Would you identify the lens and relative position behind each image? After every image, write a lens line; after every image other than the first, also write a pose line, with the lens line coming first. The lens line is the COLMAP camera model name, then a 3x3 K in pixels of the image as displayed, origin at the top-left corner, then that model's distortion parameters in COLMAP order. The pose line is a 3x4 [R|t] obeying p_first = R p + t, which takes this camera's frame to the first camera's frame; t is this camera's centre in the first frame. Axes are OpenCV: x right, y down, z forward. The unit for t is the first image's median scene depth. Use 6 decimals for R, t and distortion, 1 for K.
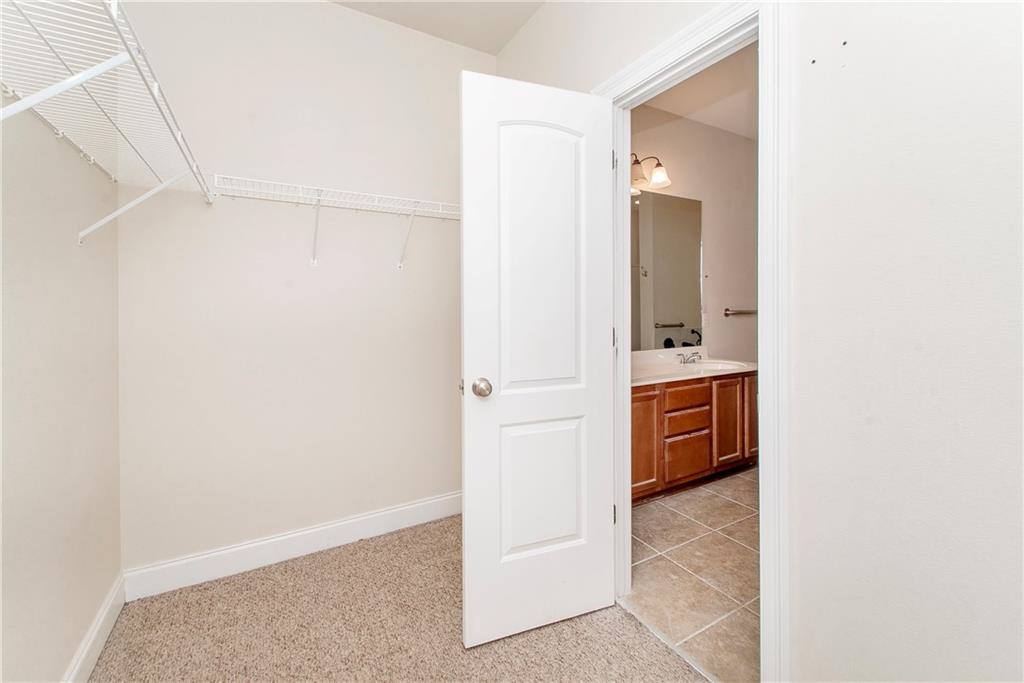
lens RADIAL K [[423.6, 0, 504.9], [0, 423.6, 320.3], [0, 0, 1]] dist [0.012513, -0.006147]
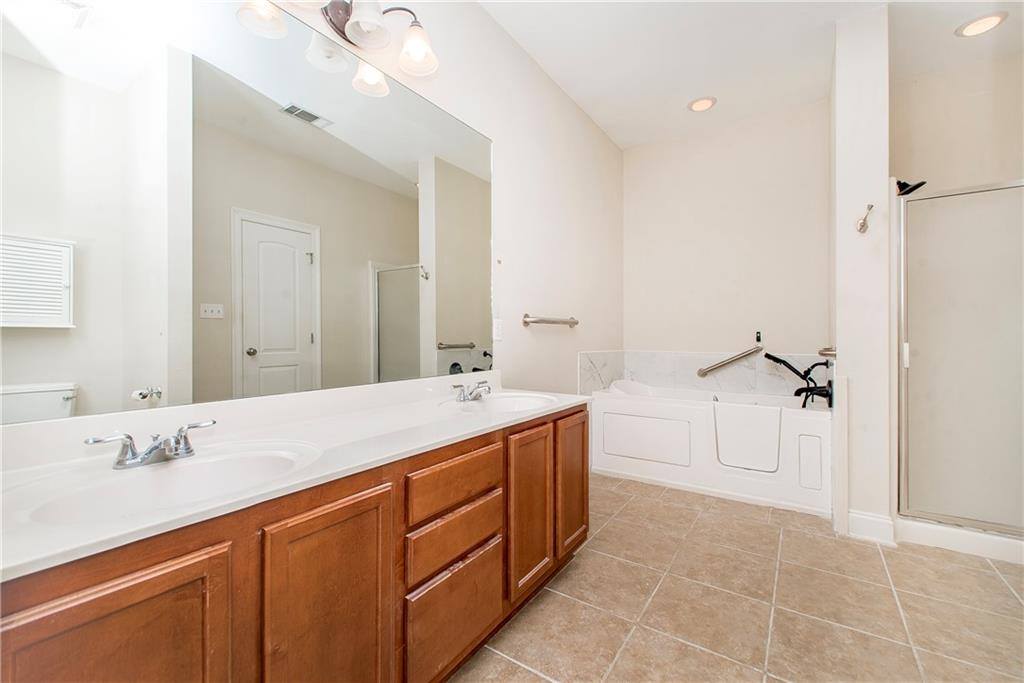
lens RADIAL K [[423.6, 0, 509.1], [0, 423.6, 340.3], [0, 0, 1]] dist [0.012513, -0.006147]
pose [[0.894481, 0.010227, 0.446989, 0.218593], [-0.001412, 0.999798, -0.020050, 0.030030], [-0.447104, 0.017303, 0.894315, 0.454907]]
